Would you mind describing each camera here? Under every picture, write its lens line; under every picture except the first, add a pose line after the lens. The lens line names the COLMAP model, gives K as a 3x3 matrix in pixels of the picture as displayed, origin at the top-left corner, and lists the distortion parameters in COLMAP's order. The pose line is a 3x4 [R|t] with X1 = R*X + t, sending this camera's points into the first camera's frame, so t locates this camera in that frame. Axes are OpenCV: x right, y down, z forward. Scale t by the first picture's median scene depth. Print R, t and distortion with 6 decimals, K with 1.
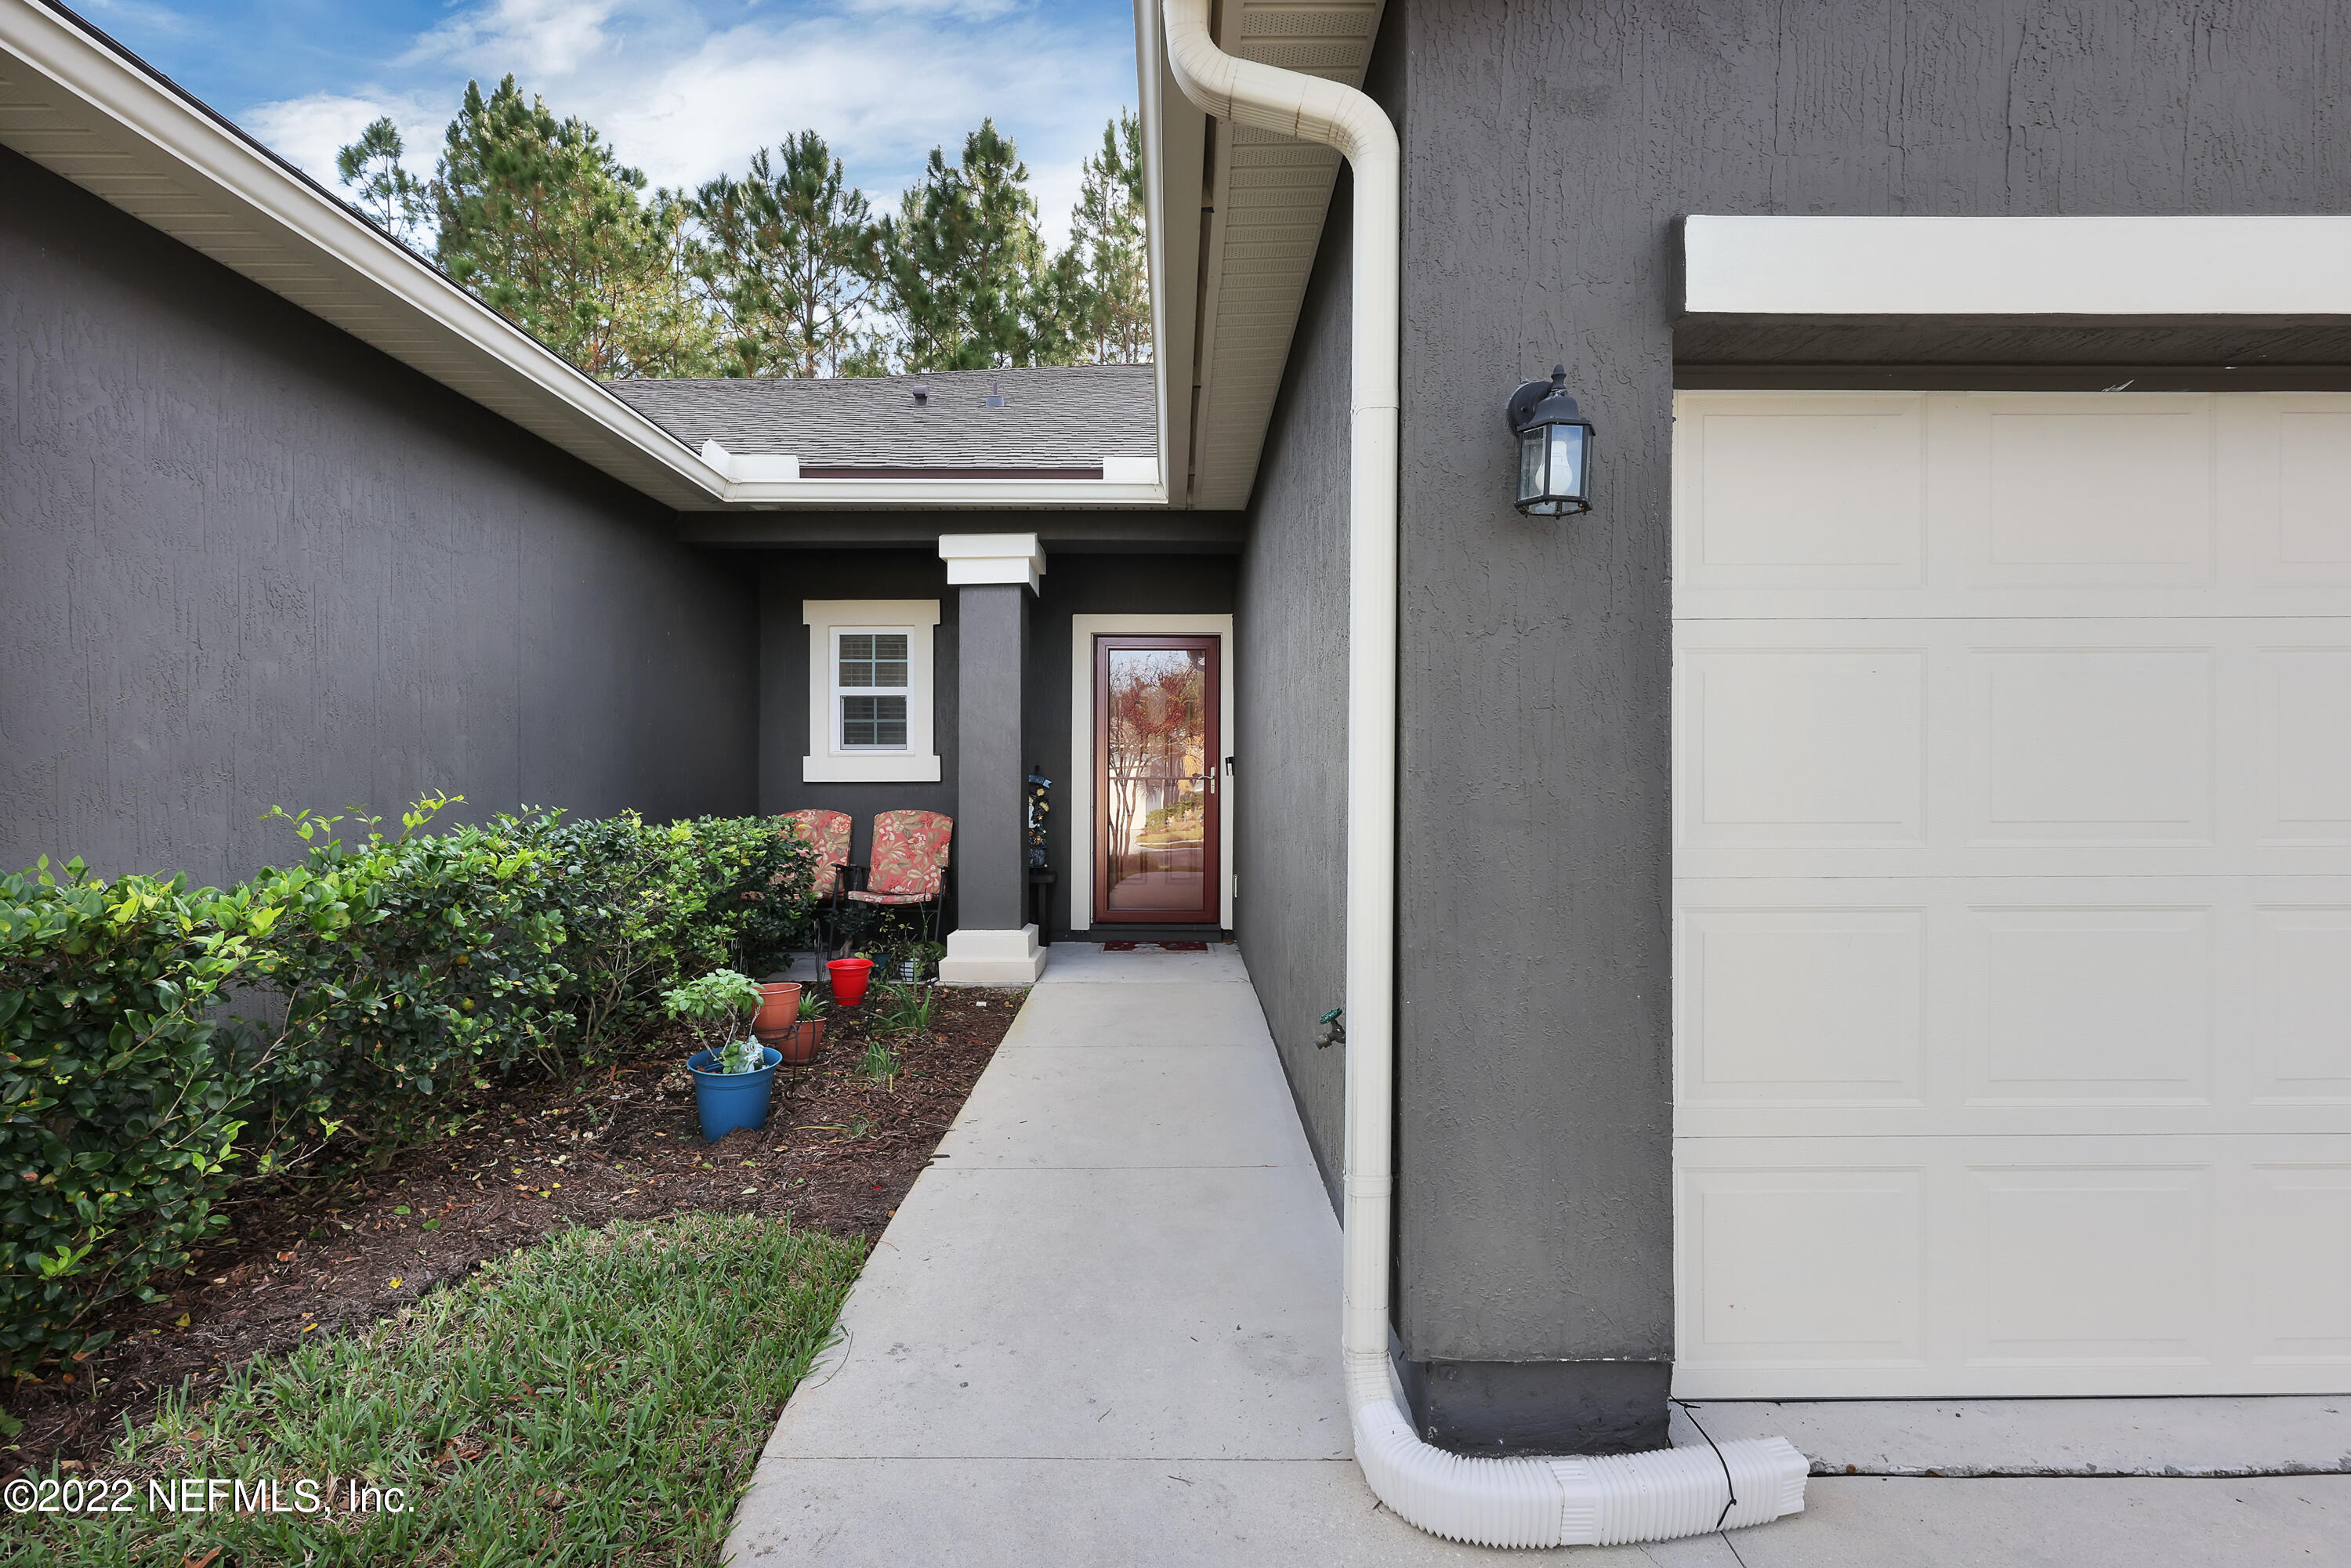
lens RADIAL K [[1181.5, 0, 1180.1], [0, 1181.5, 747.5], [0, 0, 1]] dist [0.000033, 0.000150]
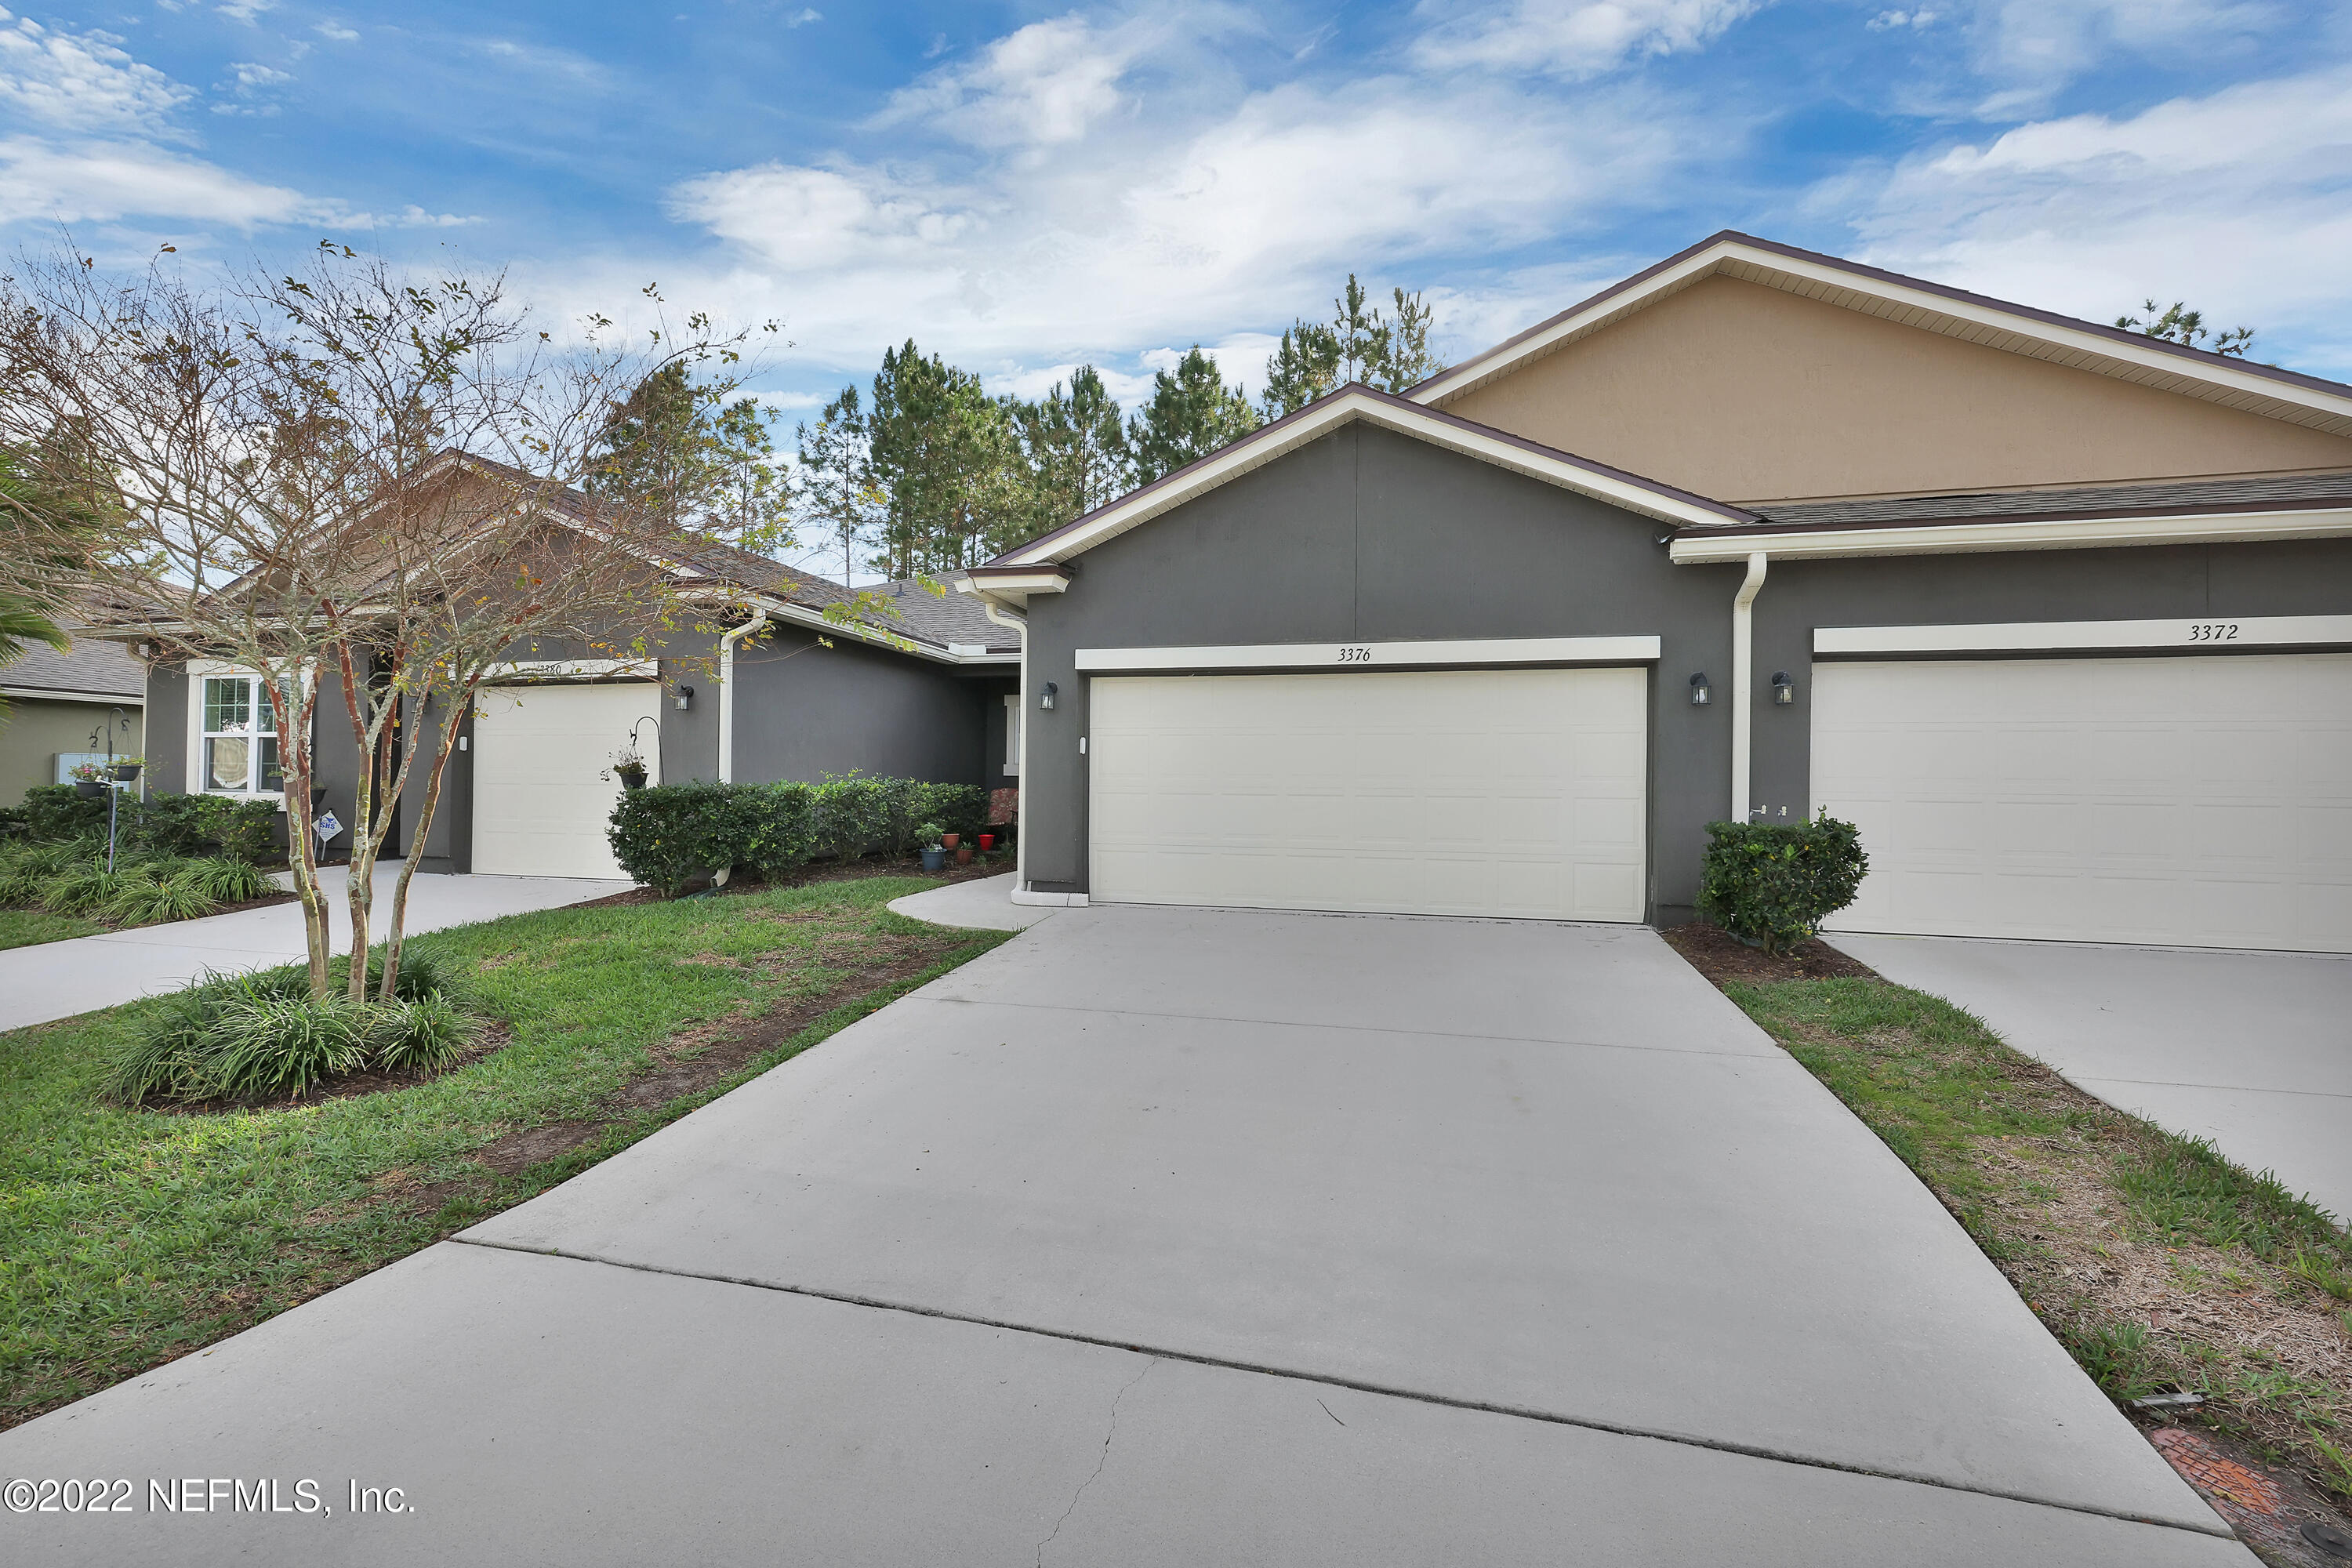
lens RADIAL K [[1004.0, 0, 1176.0], [0, 1004.0, 784.0], [0, 0, 1]] dist [0.000459, 0.000066]
pose [[0.964051, 0.011273, -0.265477, 0.508552], [-0.007754, 0.999868, 0.014299, 0.014404], [0.265603, -0.011726, 0.964011, -0.766682]]
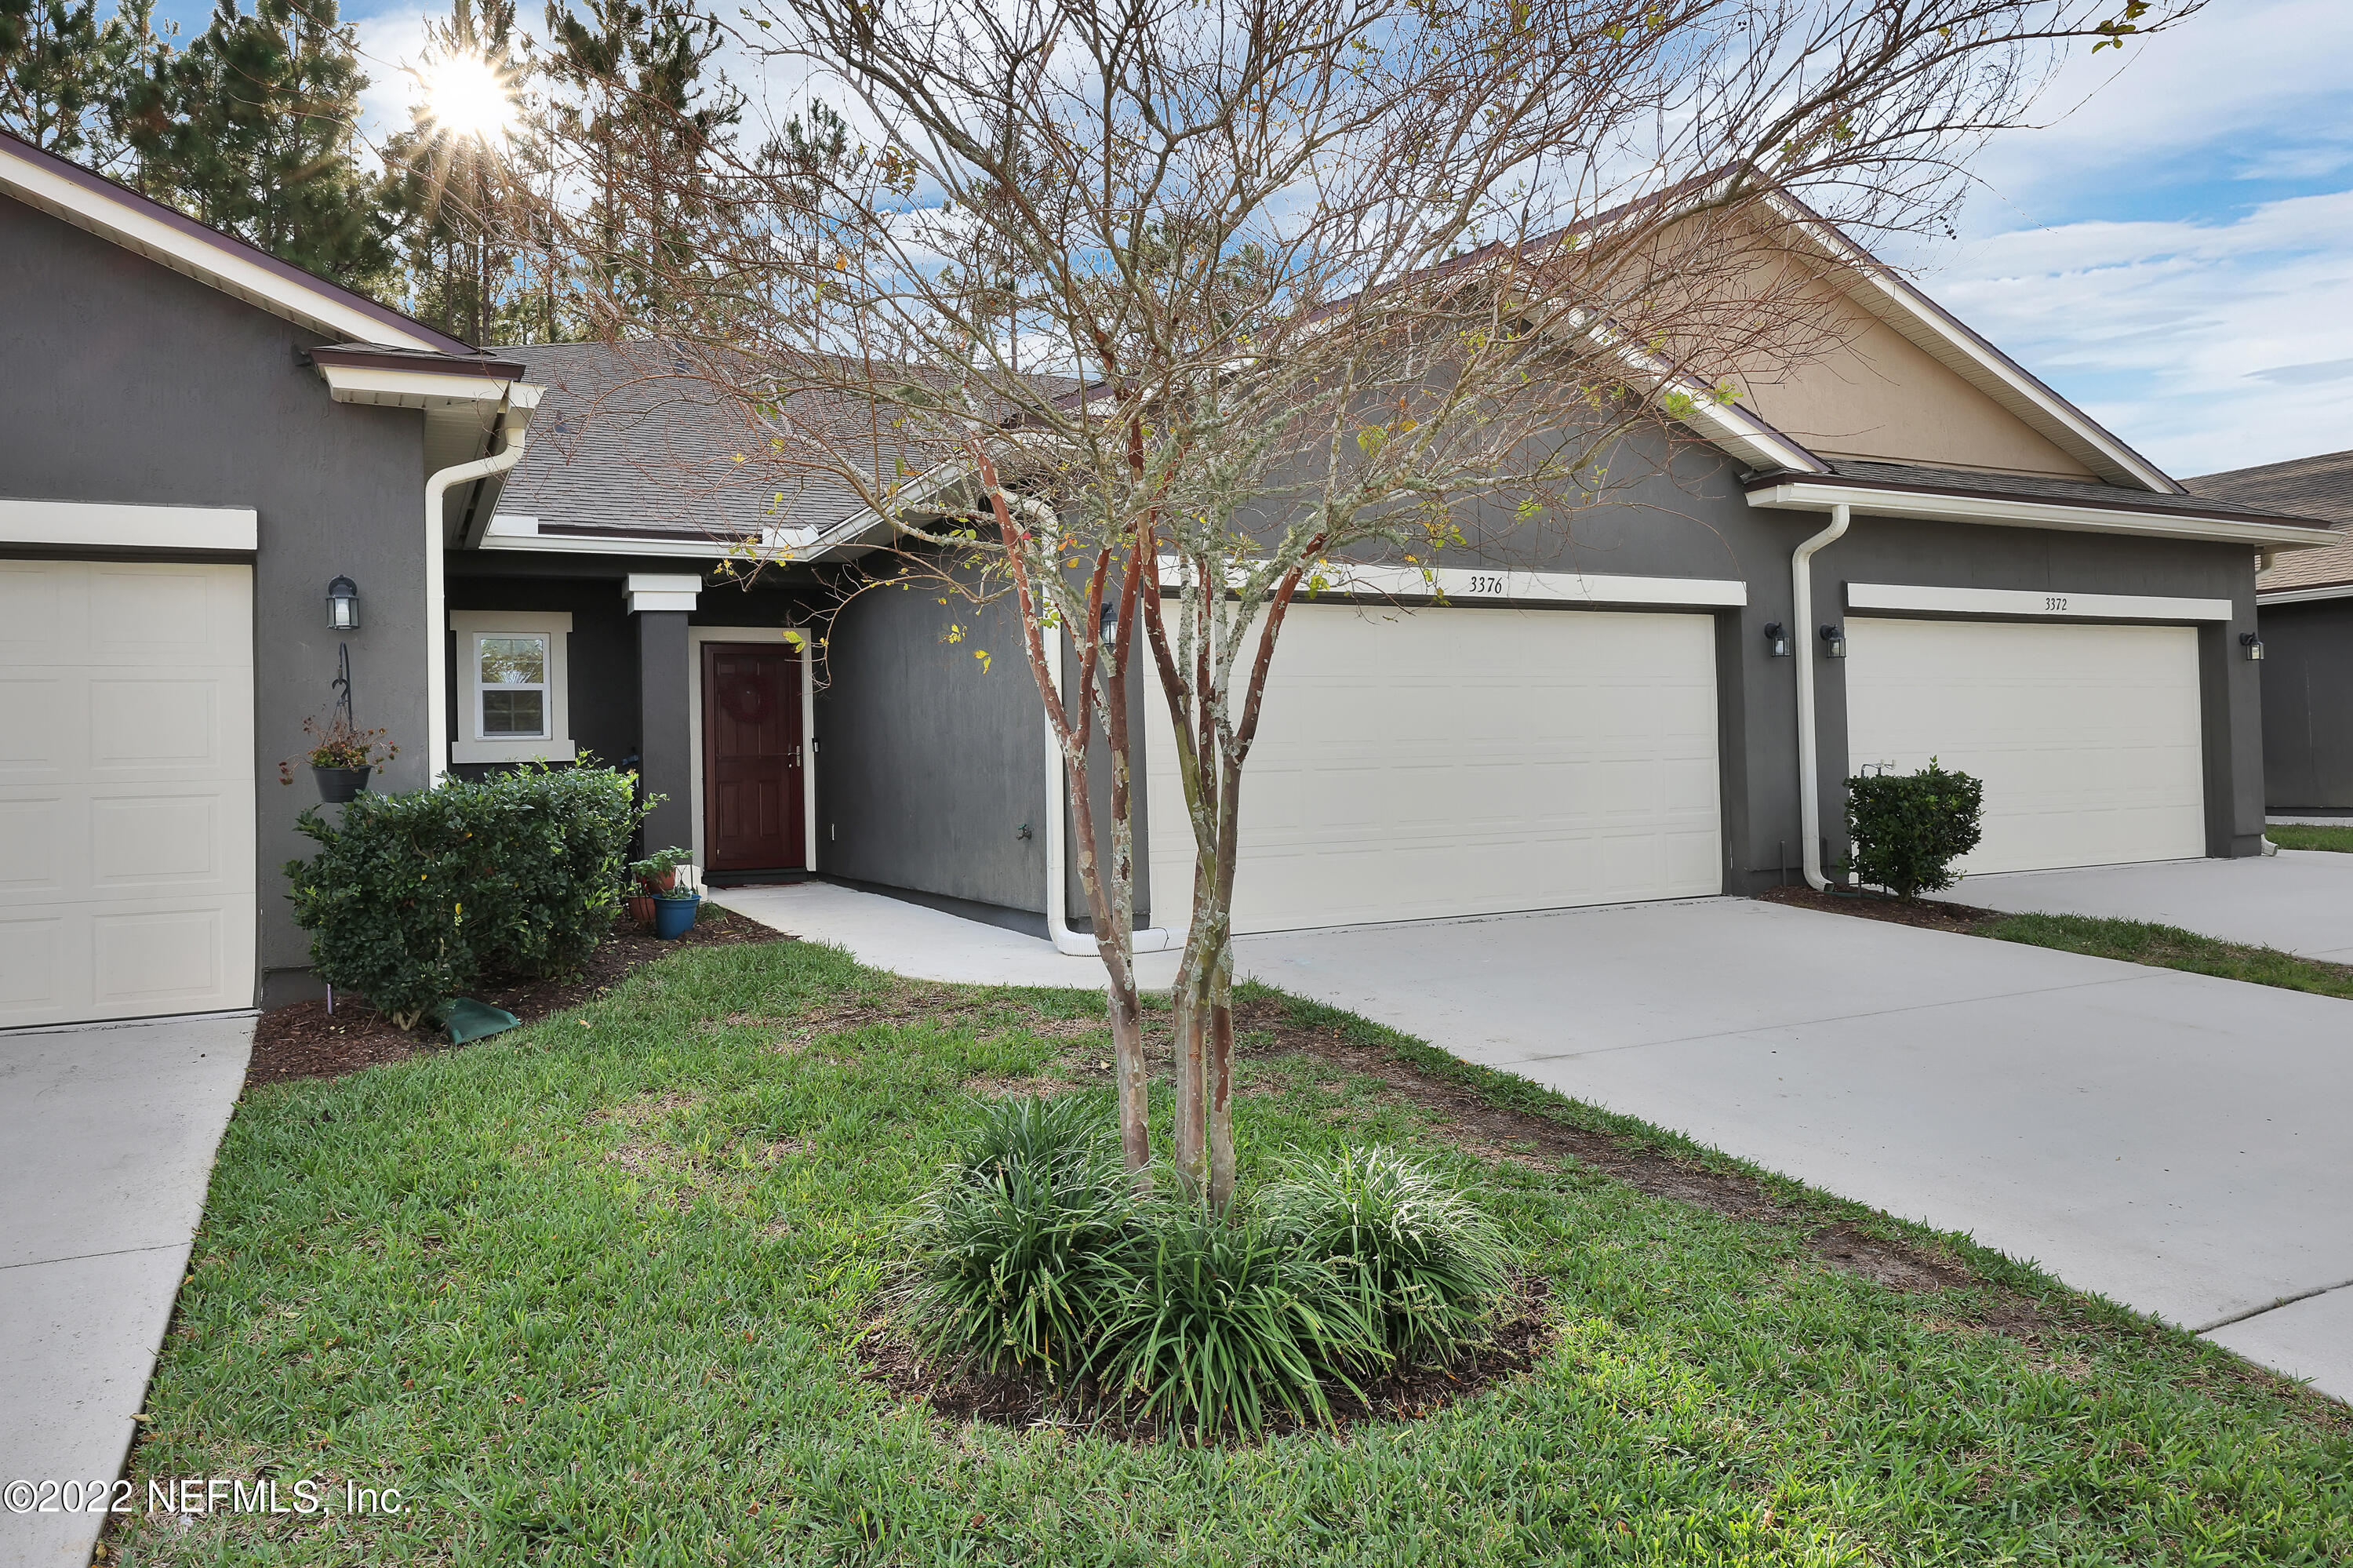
lens RADIAL K [[1596.3, 0, 1183.9], [0, 1596.3, 733.0], [0, 0, 1]] dist [-0.000150, -0.000622]
pose [[0.894880, -0.011031, 0.446171, -0.376083], [0.014733, 0.999880, -0.004828, 0.016864], [-0.446064, 0.010894, 0.894935, -0.763702]]
